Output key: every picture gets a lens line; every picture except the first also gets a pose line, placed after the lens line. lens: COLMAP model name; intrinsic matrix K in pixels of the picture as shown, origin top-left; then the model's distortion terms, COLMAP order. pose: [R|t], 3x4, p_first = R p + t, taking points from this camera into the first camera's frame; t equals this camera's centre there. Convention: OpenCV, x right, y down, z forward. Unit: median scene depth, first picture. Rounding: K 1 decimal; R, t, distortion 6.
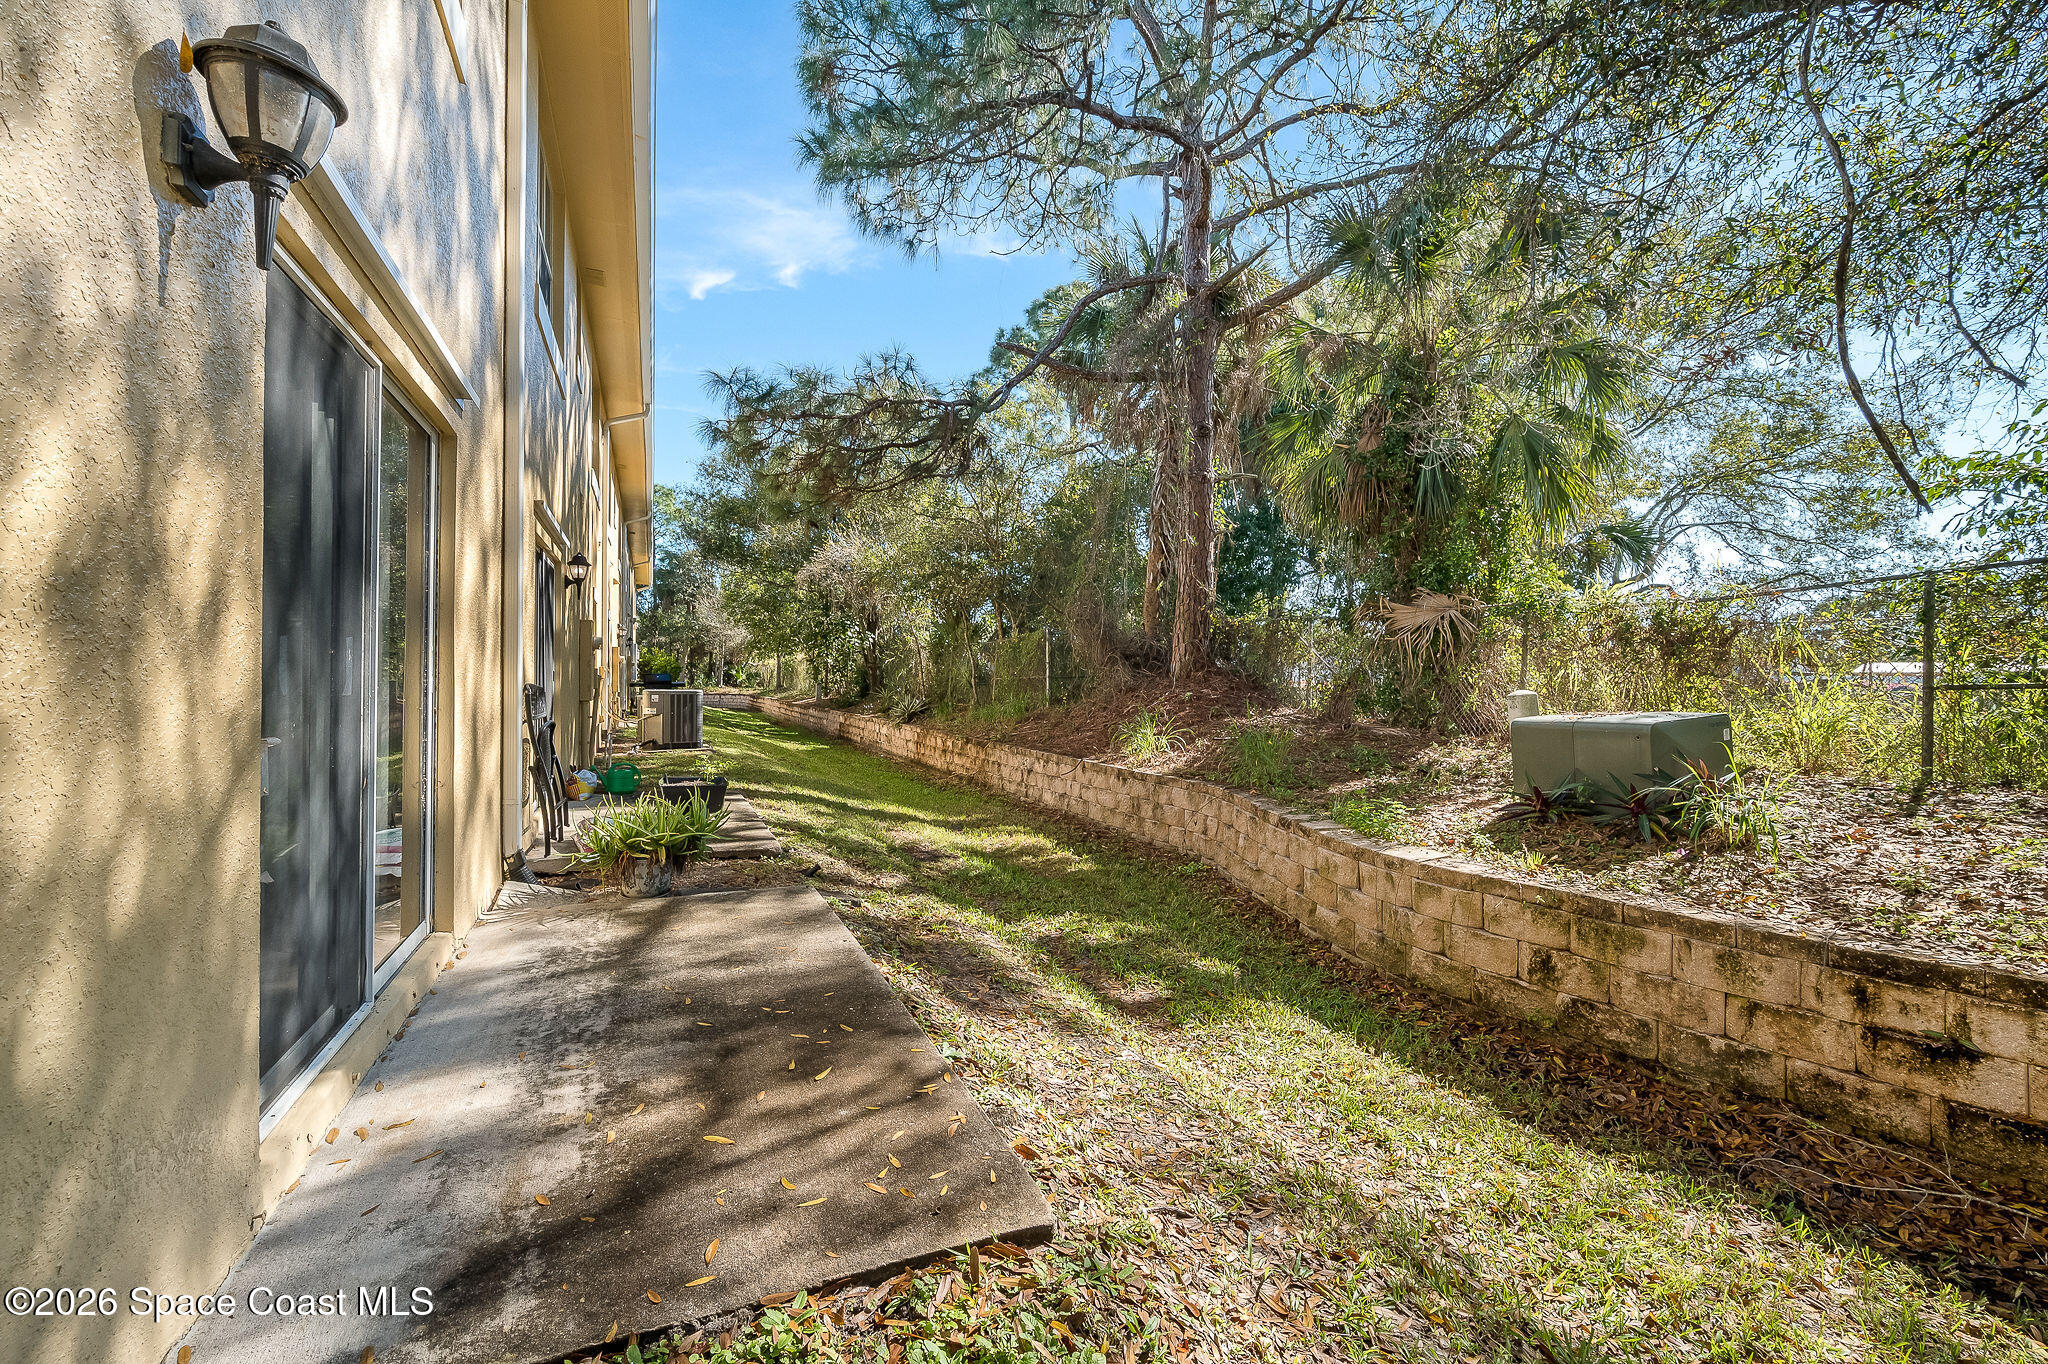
lens RADIAL K [[826.7, 0, 1024.3], [0, 826.7, 678.0], [0, 0, 1]] dist [0.000196, -0.000022]
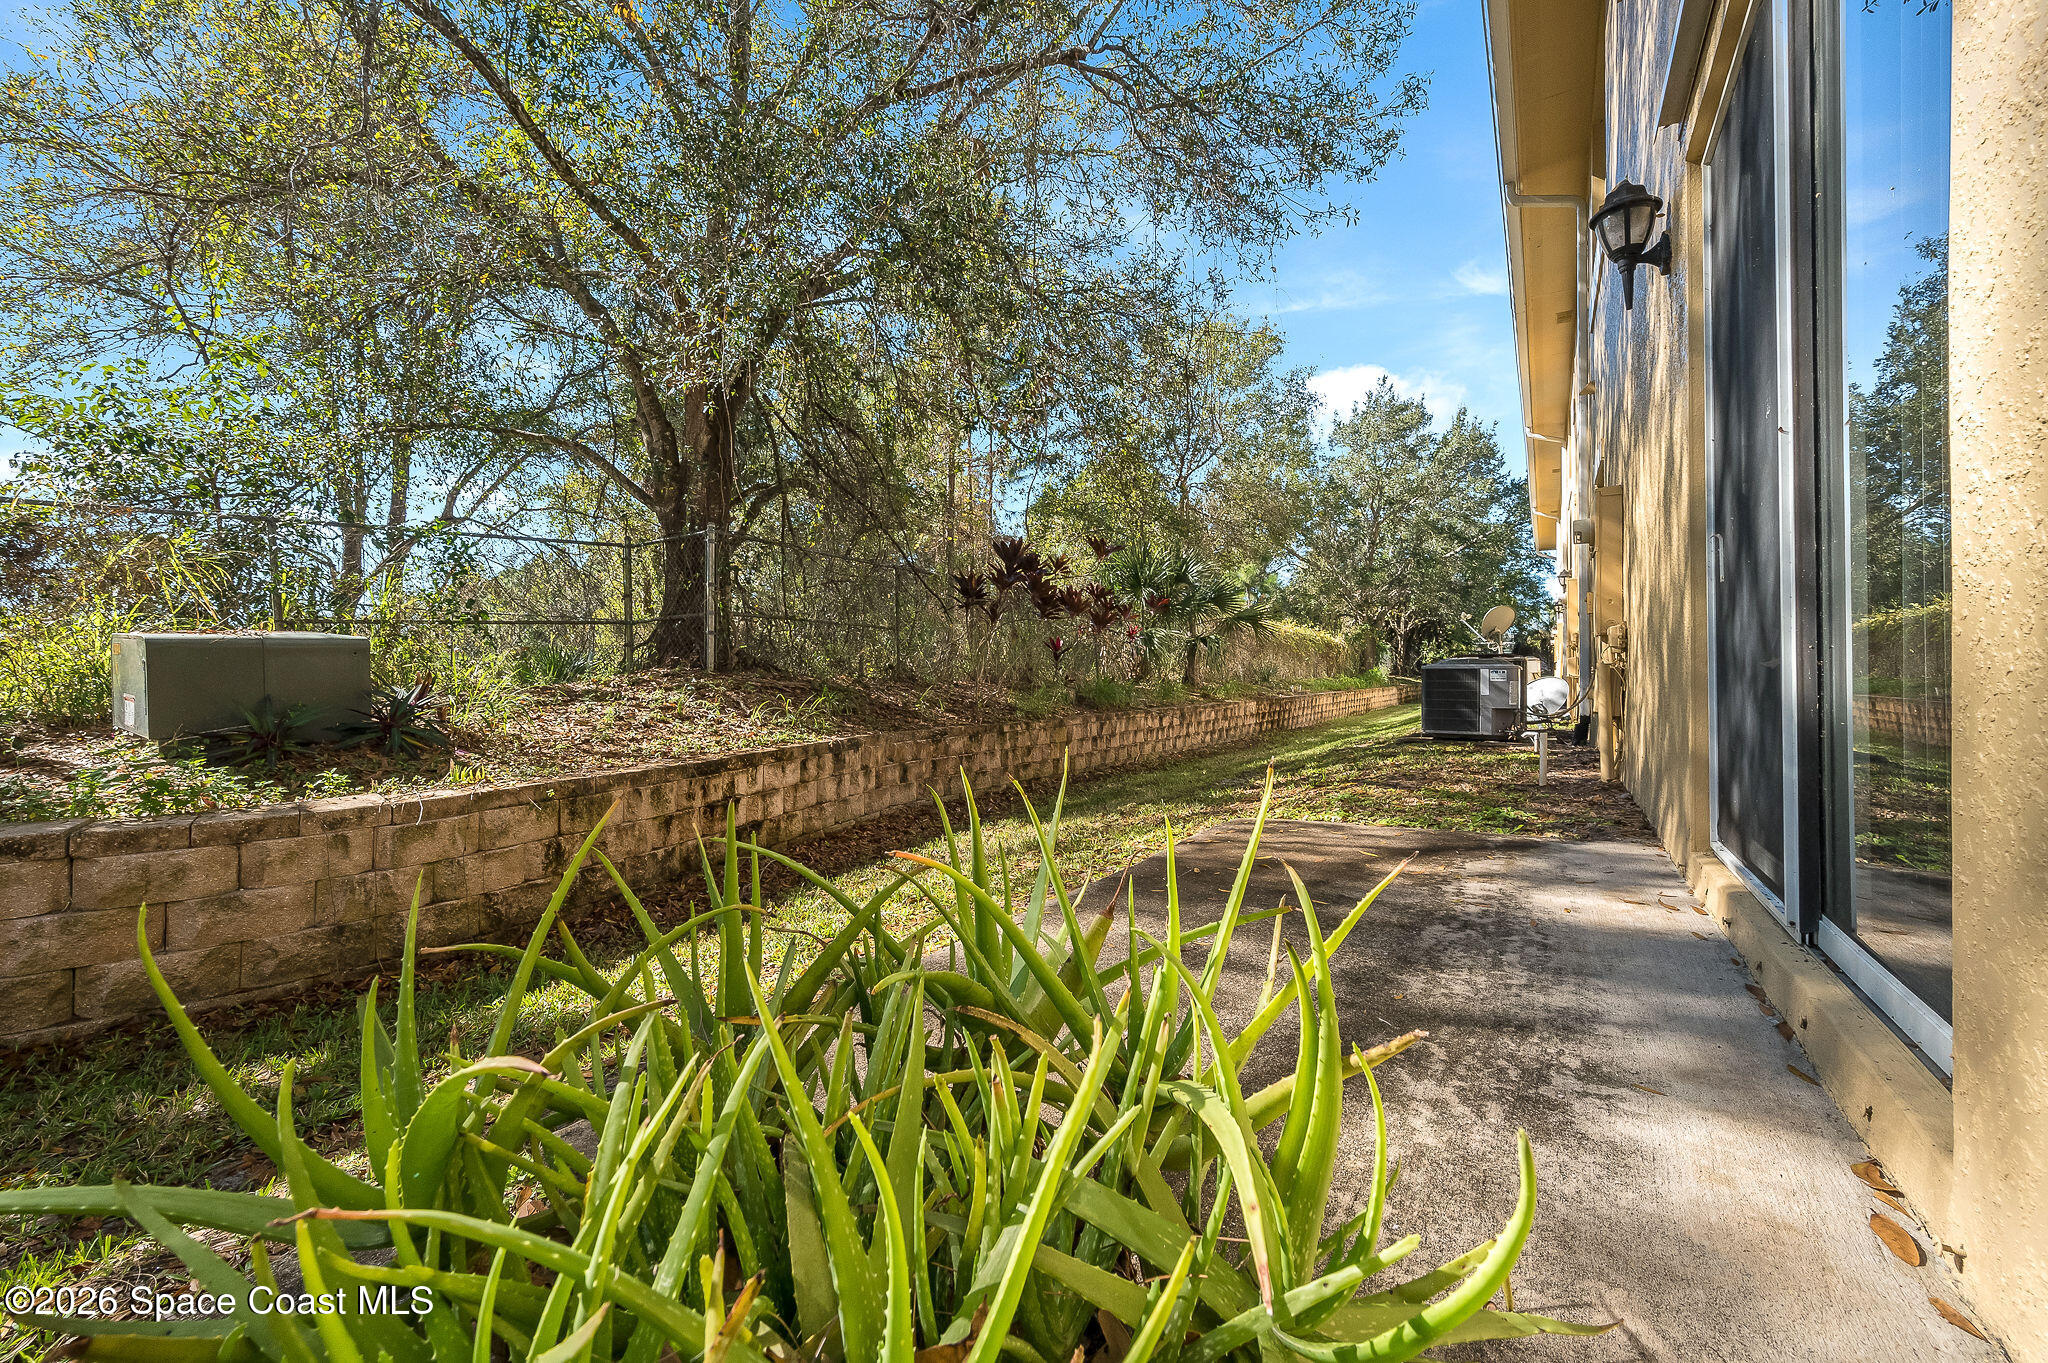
lens RADIAL K [[823.7, 0, 1024.3], [0, 823.7, 677.1], [0, 0, 1]] dist [0.002472, -0.000243]
pose [[-0.549824, -0.003803, 0.835272, -0.799716], [0.004402, 0.999963, 0.007451, 0.159335], [-0.835269, 0.007774, -0.549787, 1.480498]]
